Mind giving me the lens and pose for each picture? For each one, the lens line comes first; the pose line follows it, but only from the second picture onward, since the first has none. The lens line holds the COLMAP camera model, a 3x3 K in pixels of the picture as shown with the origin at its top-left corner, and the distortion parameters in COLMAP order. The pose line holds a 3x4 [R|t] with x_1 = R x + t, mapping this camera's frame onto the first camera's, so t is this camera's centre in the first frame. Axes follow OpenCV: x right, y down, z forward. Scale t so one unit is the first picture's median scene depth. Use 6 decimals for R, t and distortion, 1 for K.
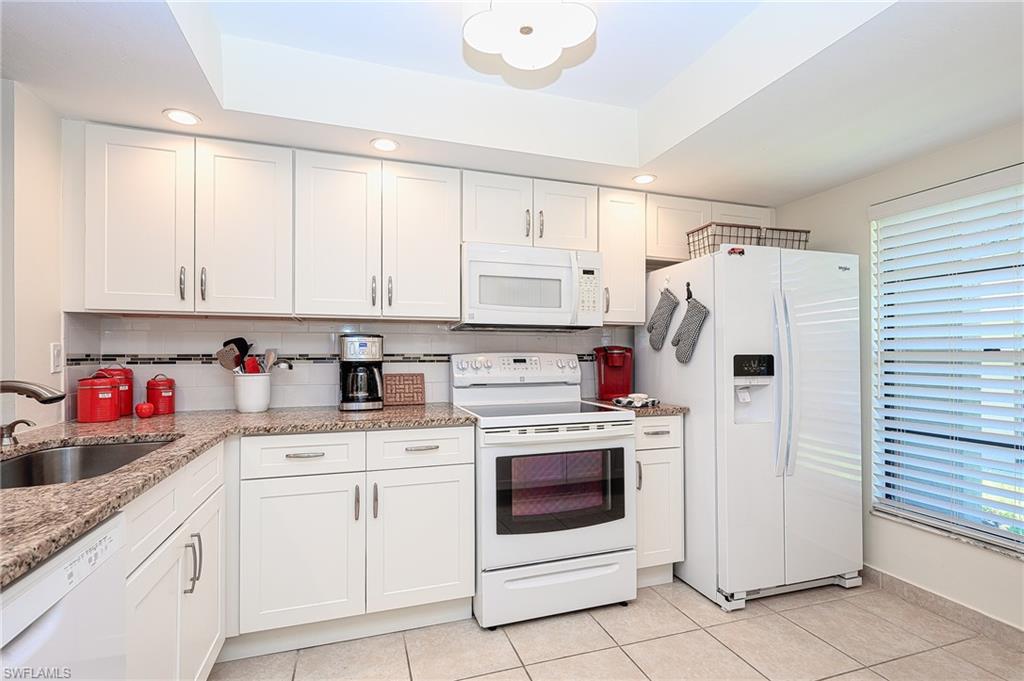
lens RADIAL K [[478.1, 0, 512.3], [0, 478.1, 345.7], [0, 0, 1]] dist [-0.003476, -0.000292]
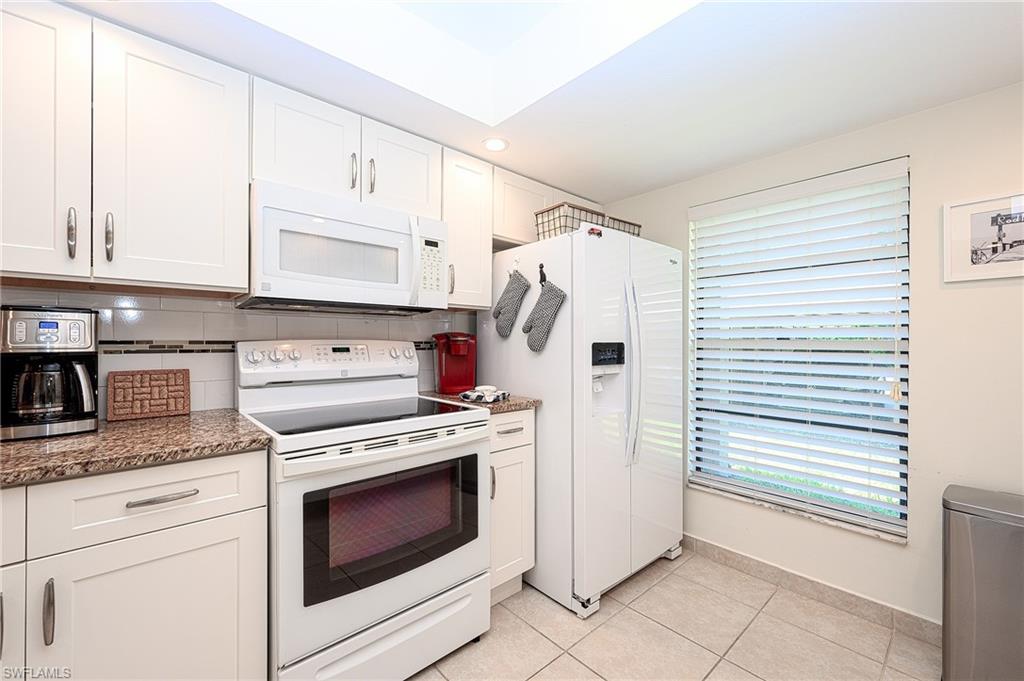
lens RADIAL K [[413.0, 0, 521.1], [0, 413.0, 340.3], [0, 0, 1]] dist [0.001778, 0.000670]
pose [[0.907847, 0.003887, 0.419284, -0.000832], [-0.009511, 0.999891, 0.011325, 0.006304], [-0.419194, -0.014269, 0.907784, 0.299428]]
